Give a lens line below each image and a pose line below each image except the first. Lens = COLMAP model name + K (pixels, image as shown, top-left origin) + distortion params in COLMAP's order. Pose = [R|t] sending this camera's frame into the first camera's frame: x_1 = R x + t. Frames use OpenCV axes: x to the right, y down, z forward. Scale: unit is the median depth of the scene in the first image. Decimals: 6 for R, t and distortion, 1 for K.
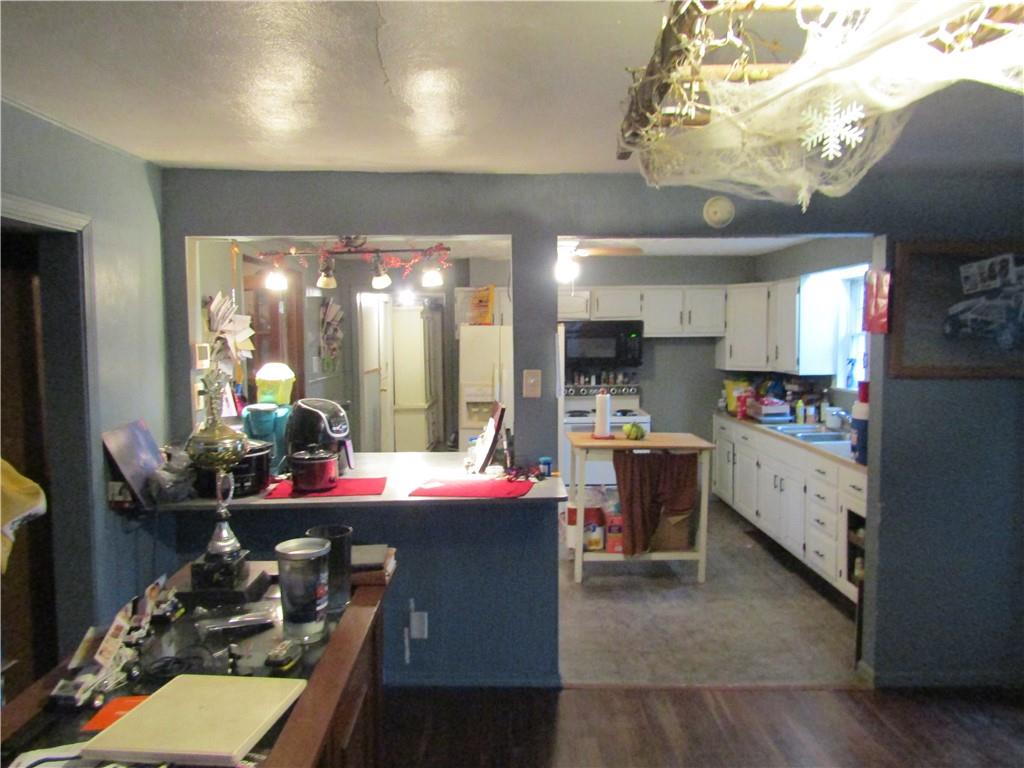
lens RADIAL K [[725.7, 0, 513.4], [0, 725.7, 386.0], [0, 0, 1]] dist [-0.003080, 0.002966]
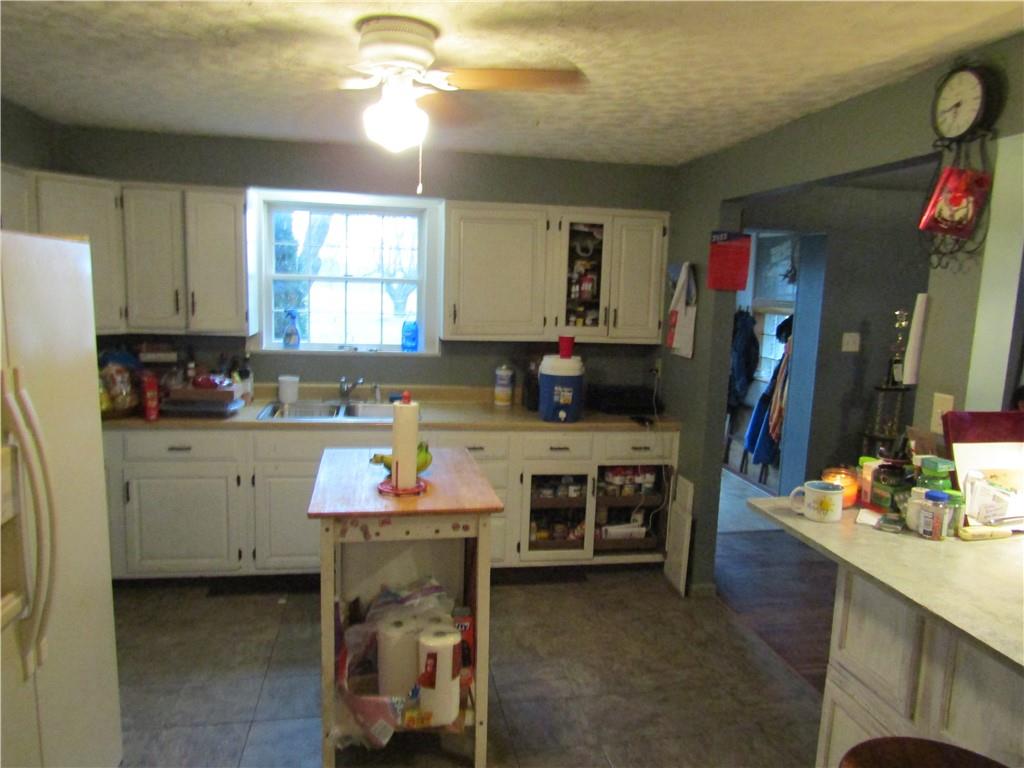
lens RADIAL K [[725.7, 0, 511.0], [0, 725.7, 391.4], [0, 0, 1]] dist [-0.003080, 0.002966]
pose [[-0.179318, -0.126970, 0.975563, -0.418294], [0.040546, 0.989840, 0.136281, -0.062393], [-0.982955, 0.063993, -0.172348, 1.176237]]
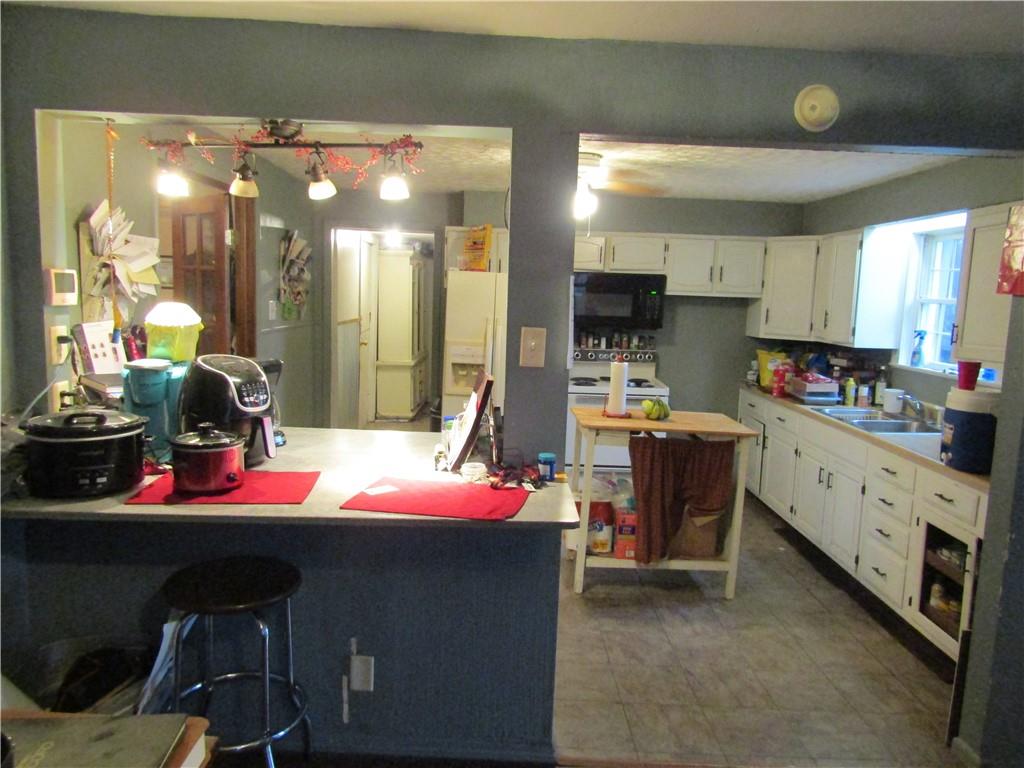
lens RADIAL K [[725.7, 0, 513.9], [0, 725.7, 380.0], [0, 0, 1]] dist [-0.003080, 0.002966]
pose [[0.999073, 0.042826, 0.004251, 0.004229], [-0.042986, 0.997811, 0.050260, -0.004446], [-0.002089, -0.050396, 0.998727, 0.225199]]
